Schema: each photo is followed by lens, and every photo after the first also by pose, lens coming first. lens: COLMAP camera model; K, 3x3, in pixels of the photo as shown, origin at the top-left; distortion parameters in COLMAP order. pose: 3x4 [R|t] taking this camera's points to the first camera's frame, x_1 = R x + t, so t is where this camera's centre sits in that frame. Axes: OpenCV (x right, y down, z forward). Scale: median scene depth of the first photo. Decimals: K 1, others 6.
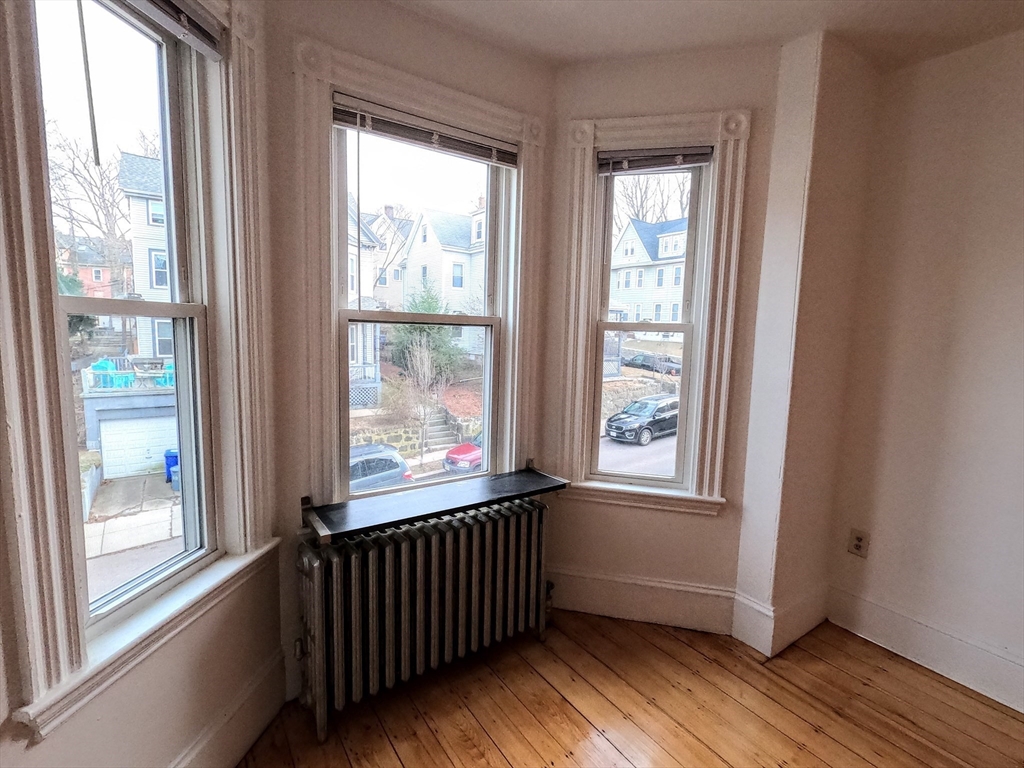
lens RADIAL K [[488.5, 0, 511.1], [0, 488.5, 384.8], [0, 0, 1]] dist [0.000153, 0.000599]
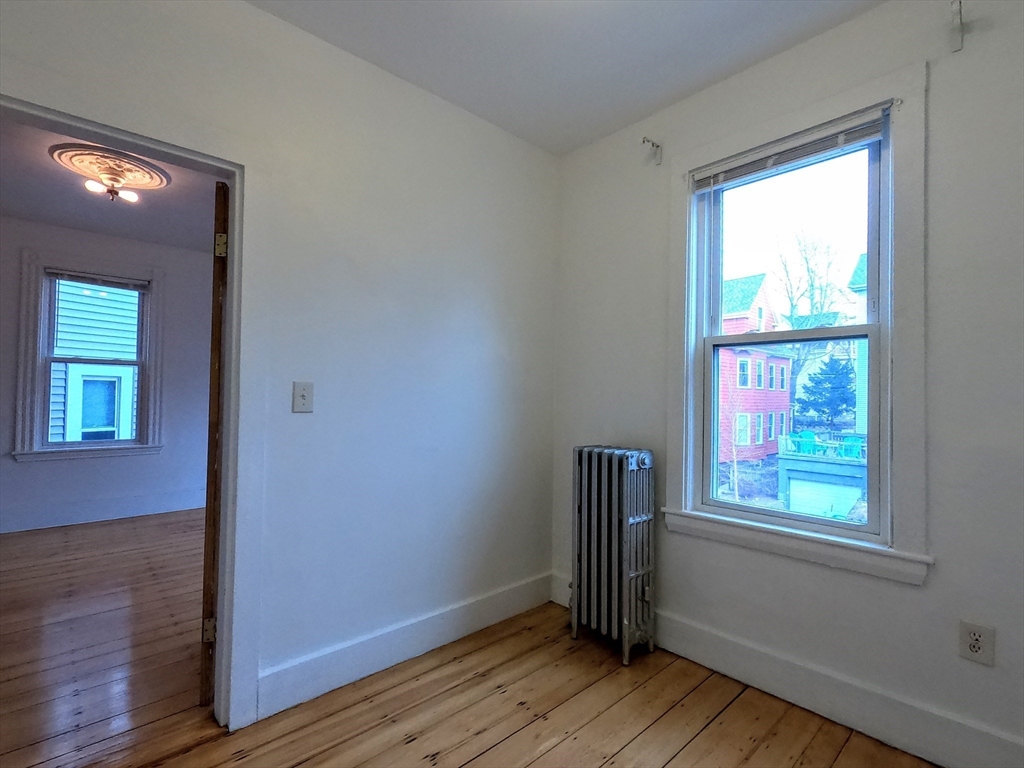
lens RADIAL K [[488.5, 0, 511.1], [0, 488.5, 384.8], [0, 0, 1]] dist [0.000153, 0.000599]
pose [[0.136390, -0.047248, -0.989528, 2.023236], [-0.127424, 0.989728, -0.064821, 0.067252], [0.982426, 0.134930, 0.128968, 0.790594]]
